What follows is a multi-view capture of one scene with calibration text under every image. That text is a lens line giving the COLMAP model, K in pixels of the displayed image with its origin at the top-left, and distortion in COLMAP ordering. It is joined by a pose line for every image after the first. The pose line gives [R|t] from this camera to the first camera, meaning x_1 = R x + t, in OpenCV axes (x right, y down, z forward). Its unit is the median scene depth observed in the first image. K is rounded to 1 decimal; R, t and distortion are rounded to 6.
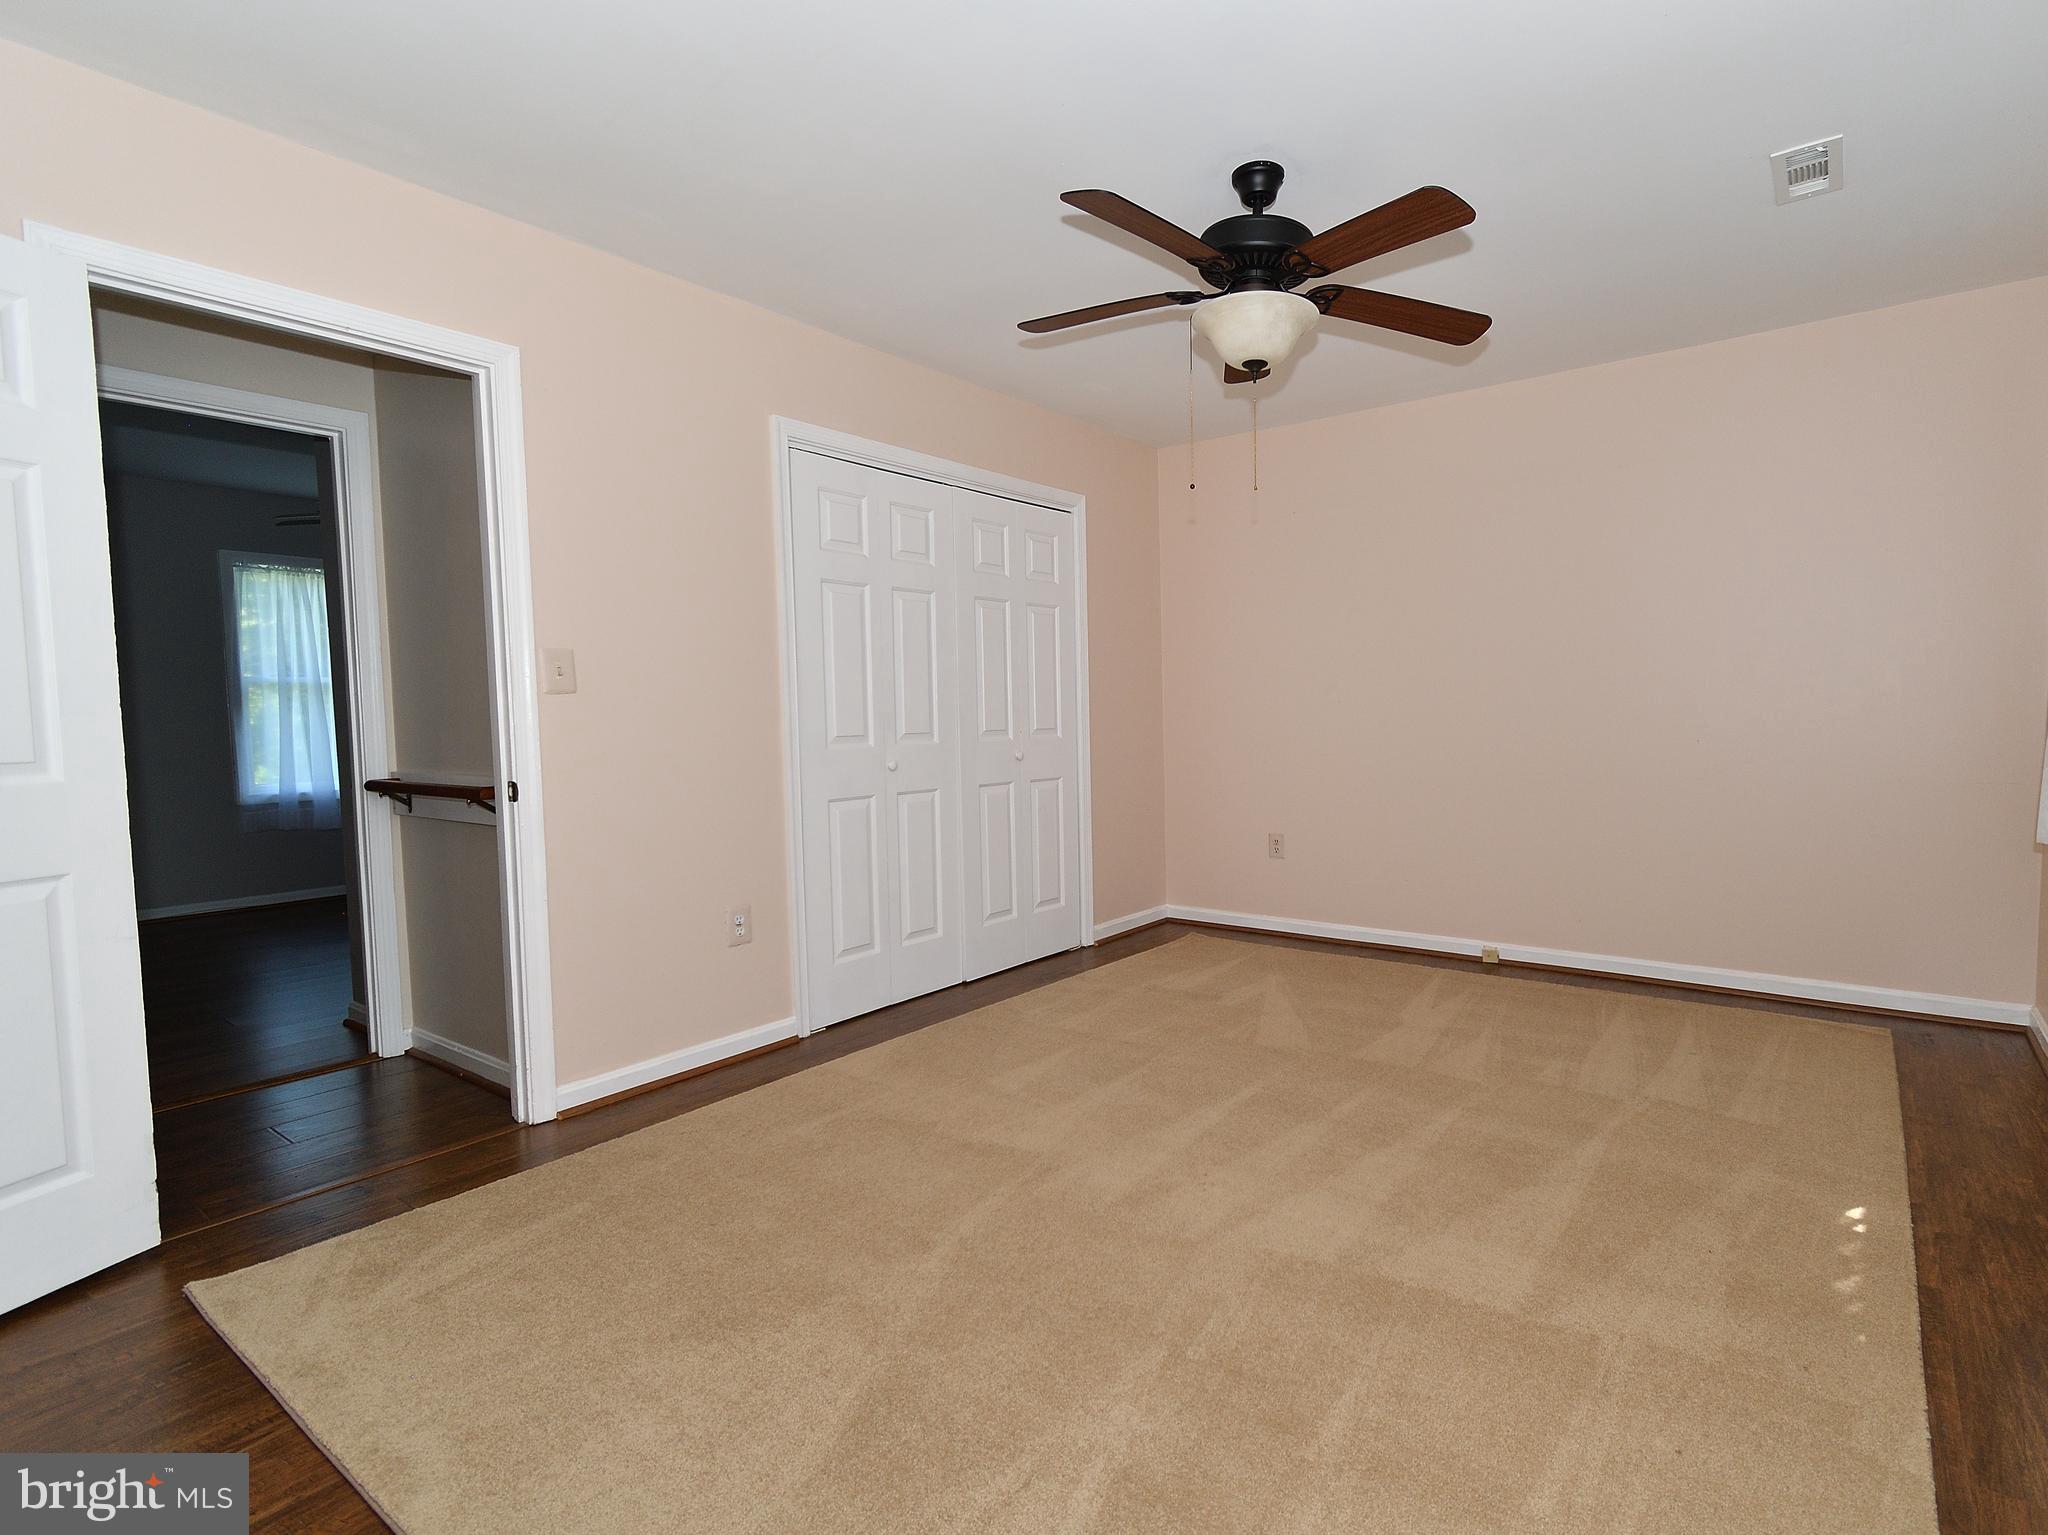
lens RADIAL K [[950.8, 0, 1076.7], [0, 950.8, 766.4], [0, 0, 1]] dist [0.003658, 0.000517]
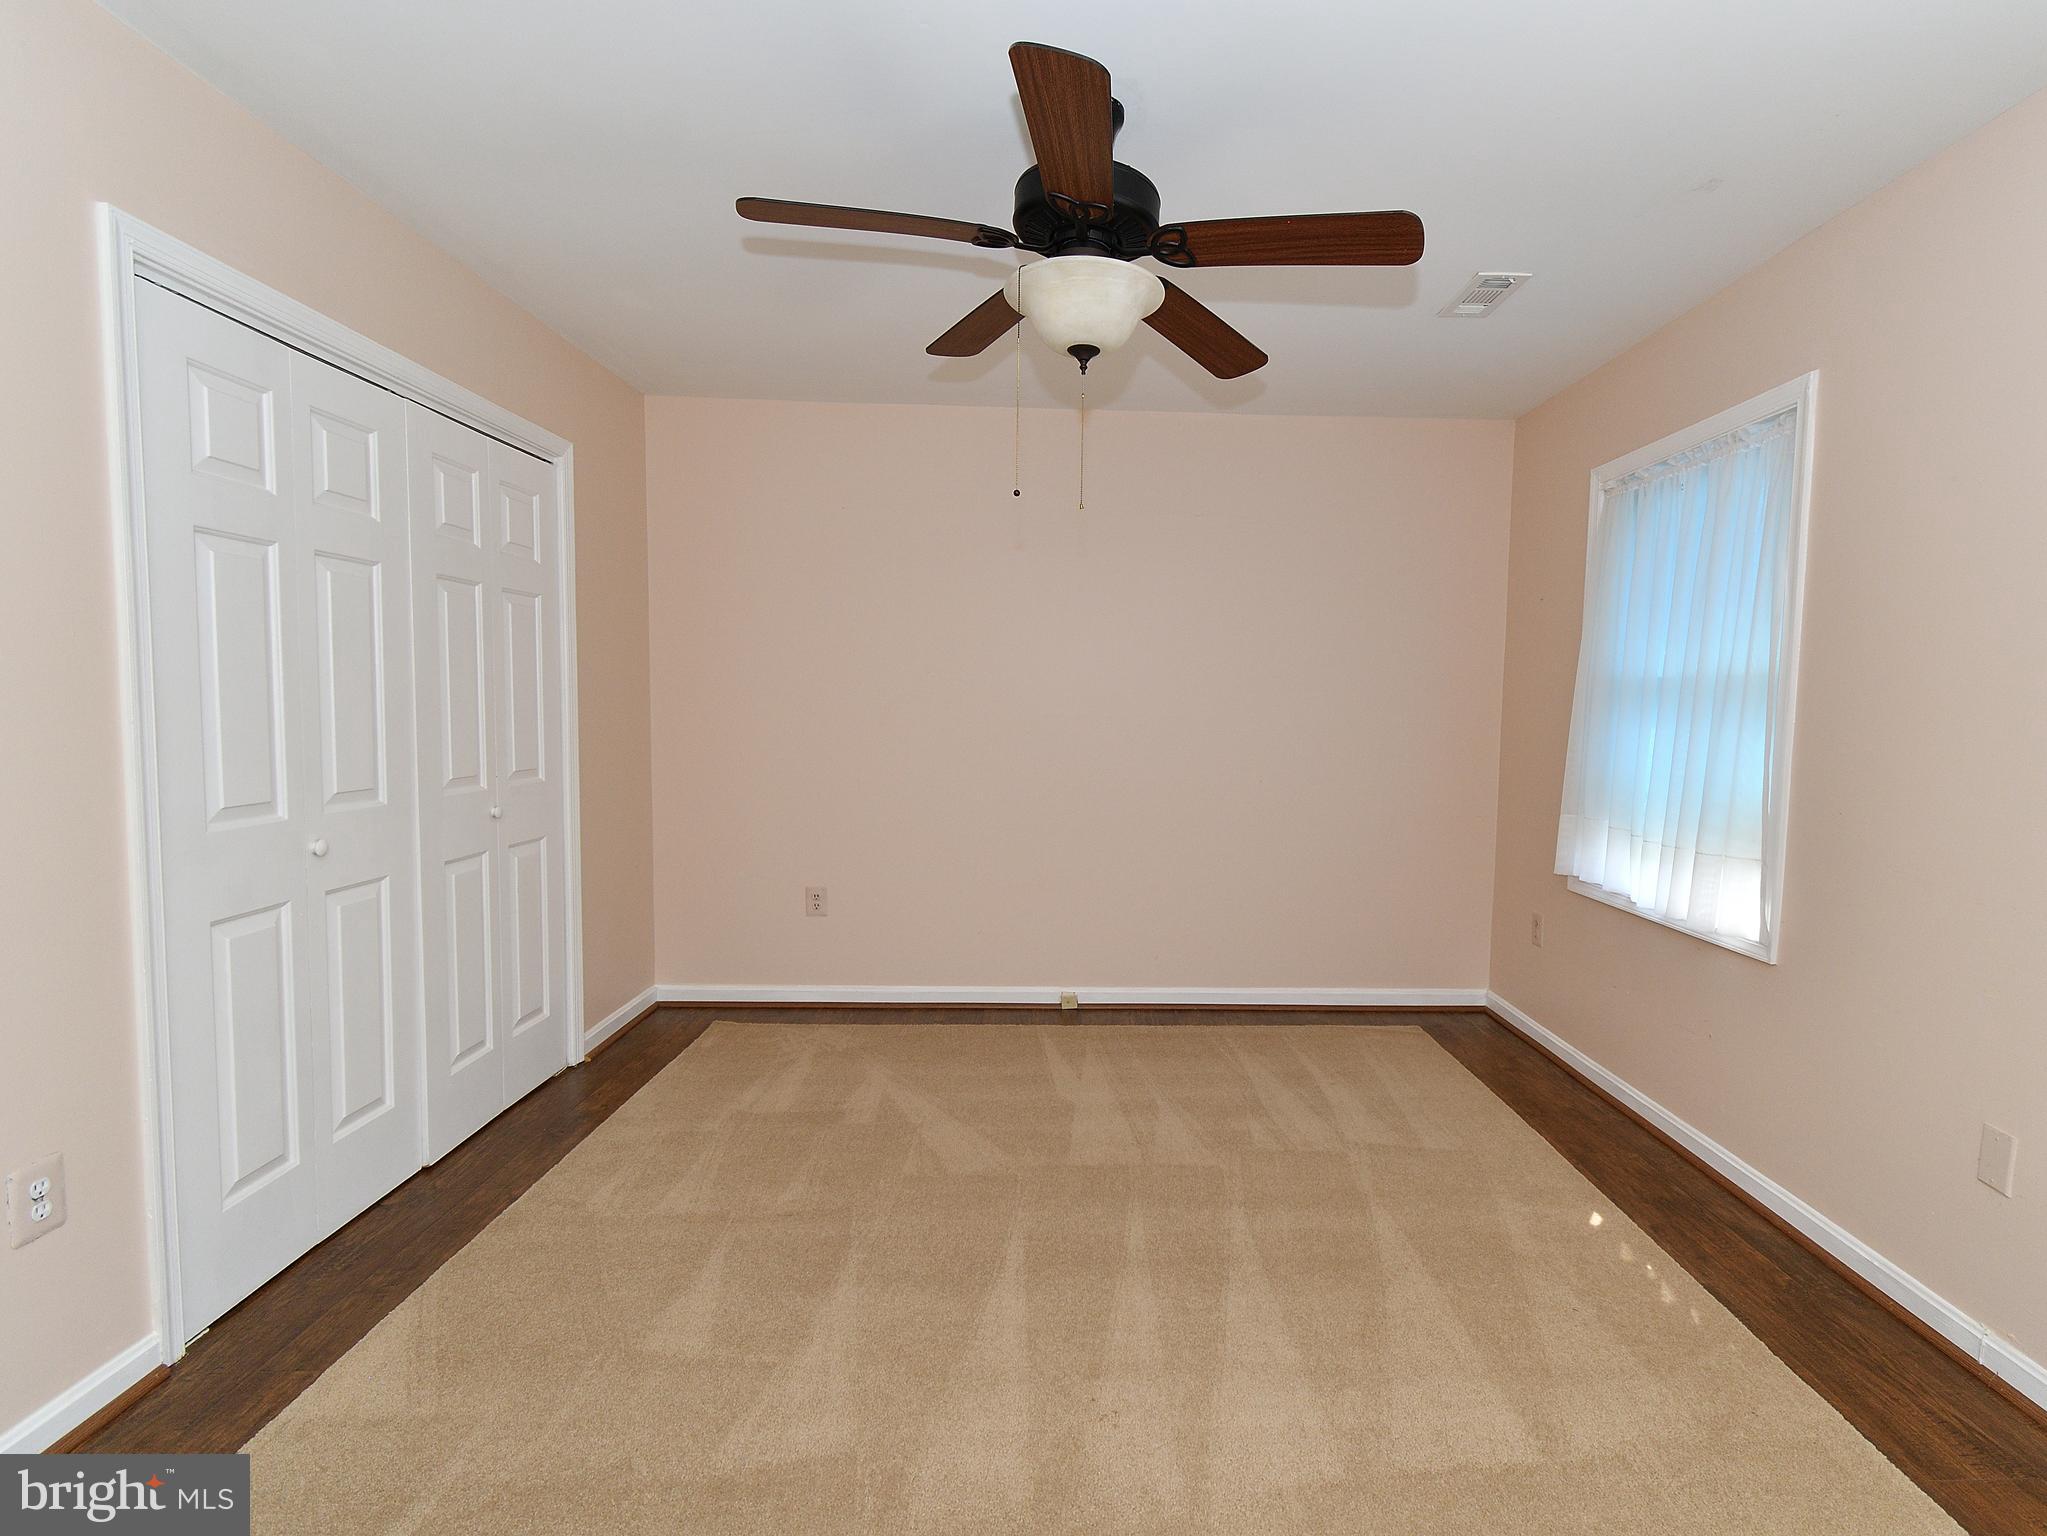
lens RADIAL K [[1013.1, 0, 1055.2], [0, 1013.1, 774.6], [0, 0, 1]] dist [0.003192, -0.001288]
pose [[0.793765, -0.020556, 0.607877, -0.239984], [0.014407, 0.999784, 0.014996, -0.056988], [-0.608053, -0.003145, 0.793890, 0.236161]]
